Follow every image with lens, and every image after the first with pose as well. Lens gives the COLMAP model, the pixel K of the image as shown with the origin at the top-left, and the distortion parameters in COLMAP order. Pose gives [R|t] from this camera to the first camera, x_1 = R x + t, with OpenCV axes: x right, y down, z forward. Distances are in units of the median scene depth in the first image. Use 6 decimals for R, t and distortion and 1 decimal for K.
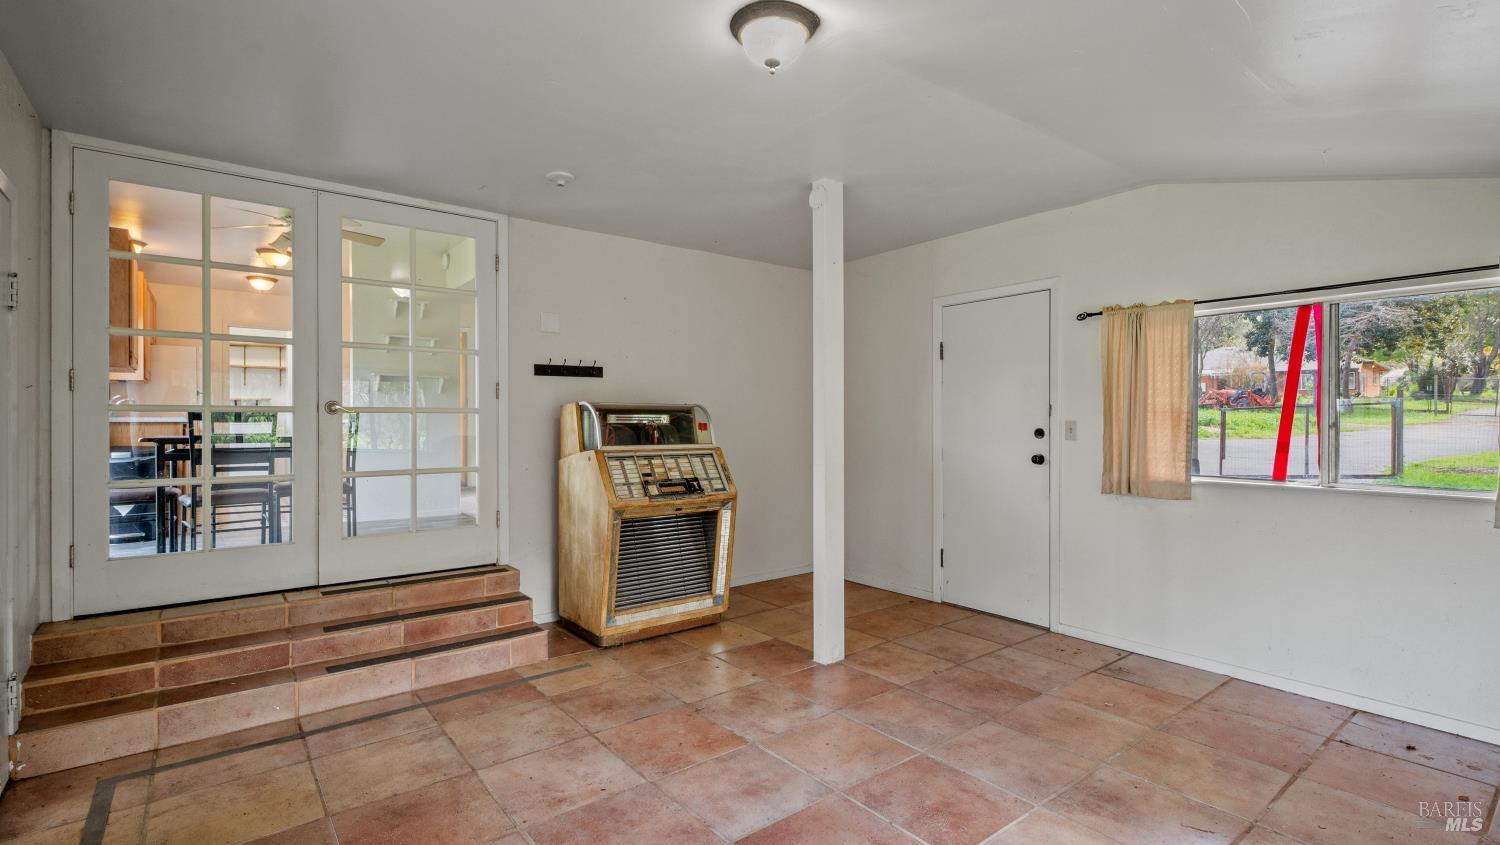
lens RADIAL K [[675.8, 0, 741.0], [0, 675.8, 423.2], [0, 0, 1]] dist [0.000580, -0.000147]
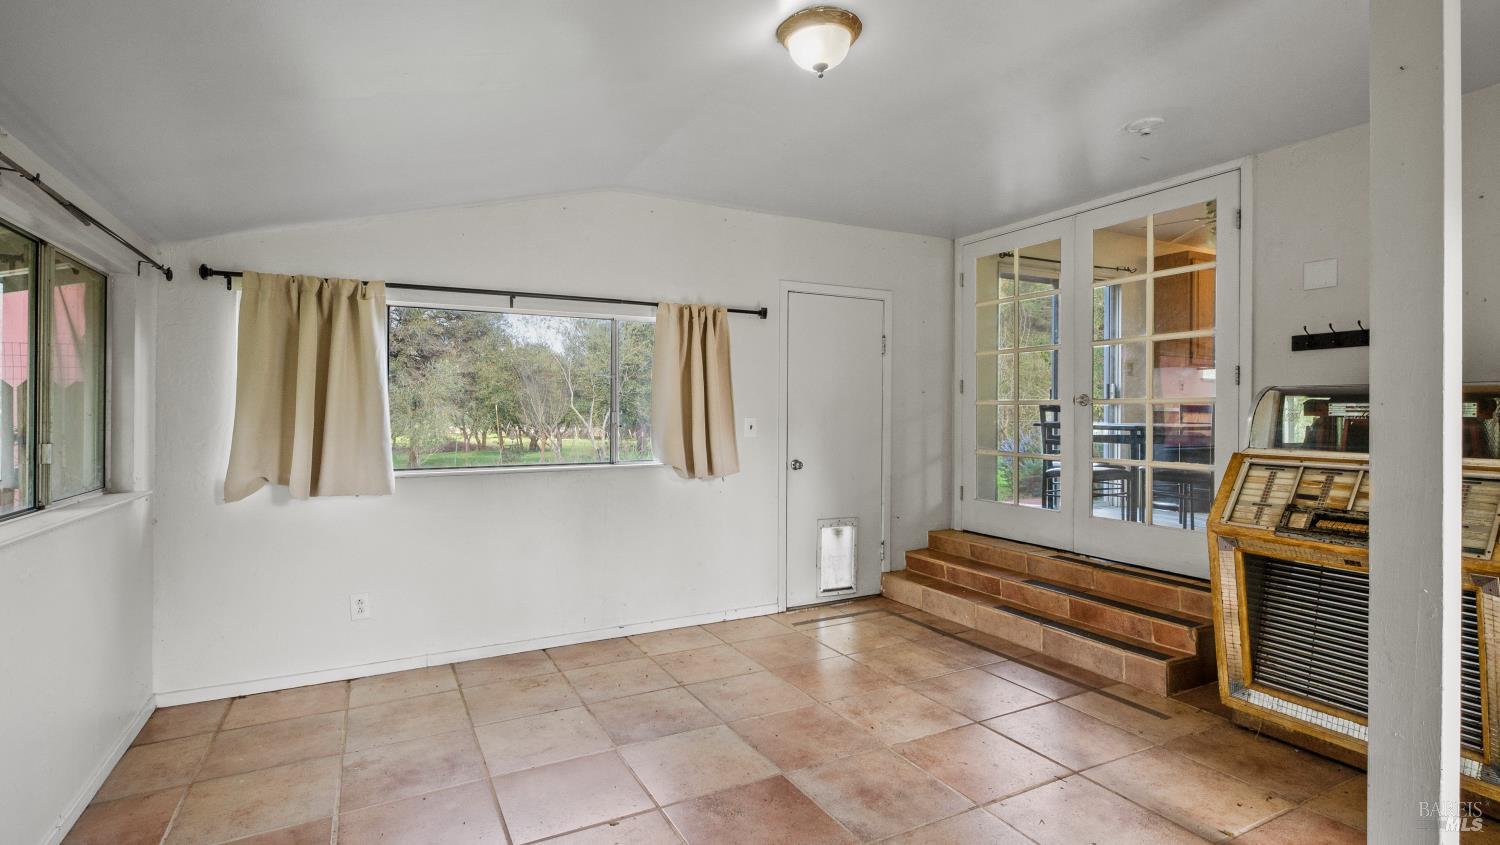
lens RADIAL K [[701.9, 0, 743.7], [0, 701.9, 410.9], [0, 0, 1]] dist [0.000498, -0.000656]
pose [[-0.180802, -0.000993, -0.983519, 0.749916], [-0.001892, 0.999998, -0.000662, -0.005134], [0.983518, 0.001741, -0.180803, 0.722605]]
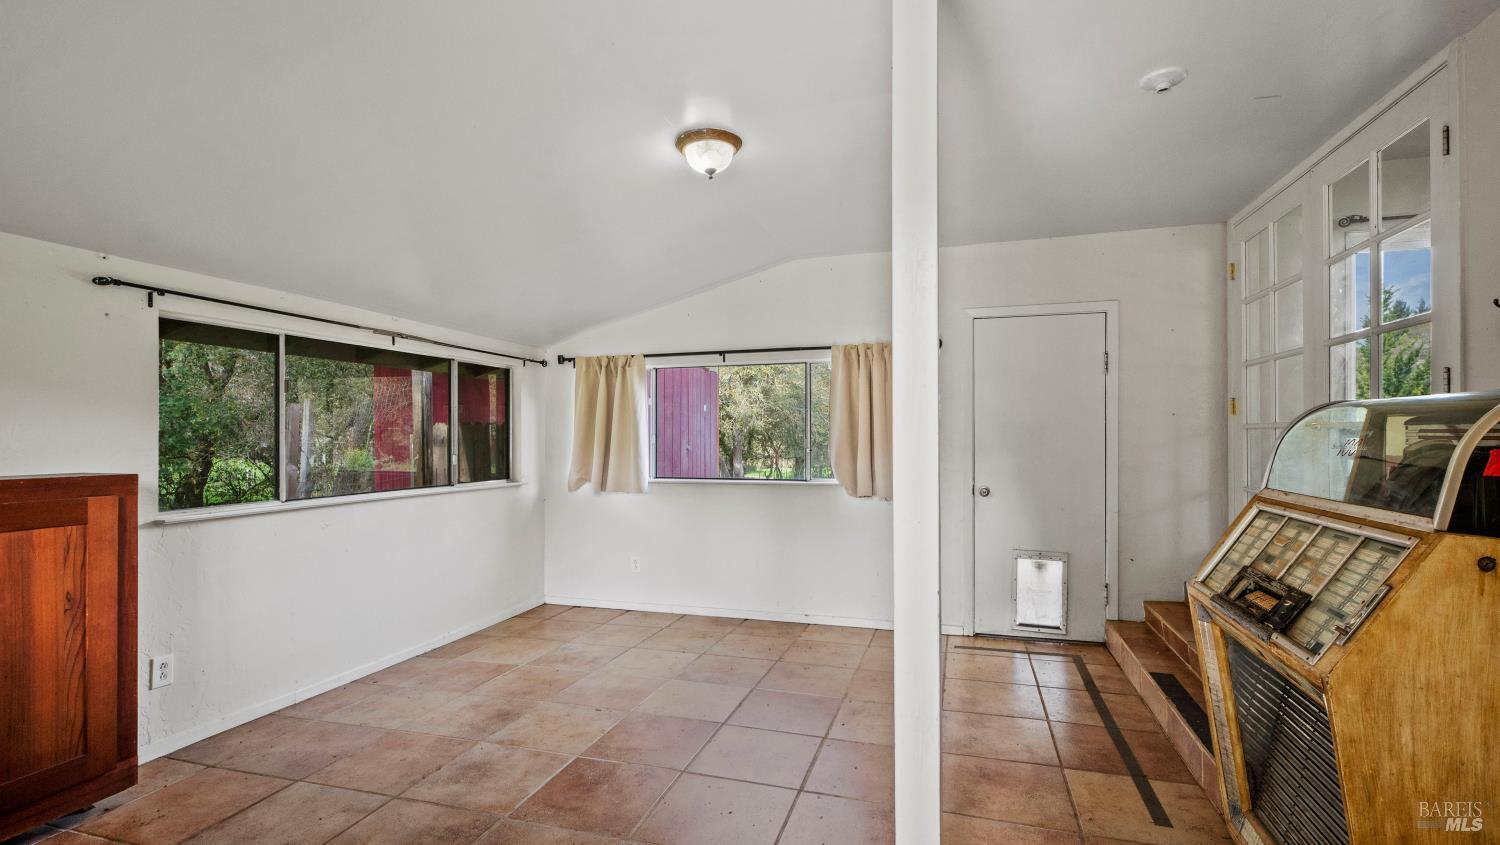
lens RADIAL K [[679.6, 0, 754.9], [0, 679.6, 431.4], [0, 0, 1]] dist [0.002376, -0.000034]
pose [[-0.816298, -0.001263, -0.577630, 0.500929], [0.003284, 0.999971, -0.006827, -0.009592], [0.577622, -0.007470, -0.816270, 1.427854]]
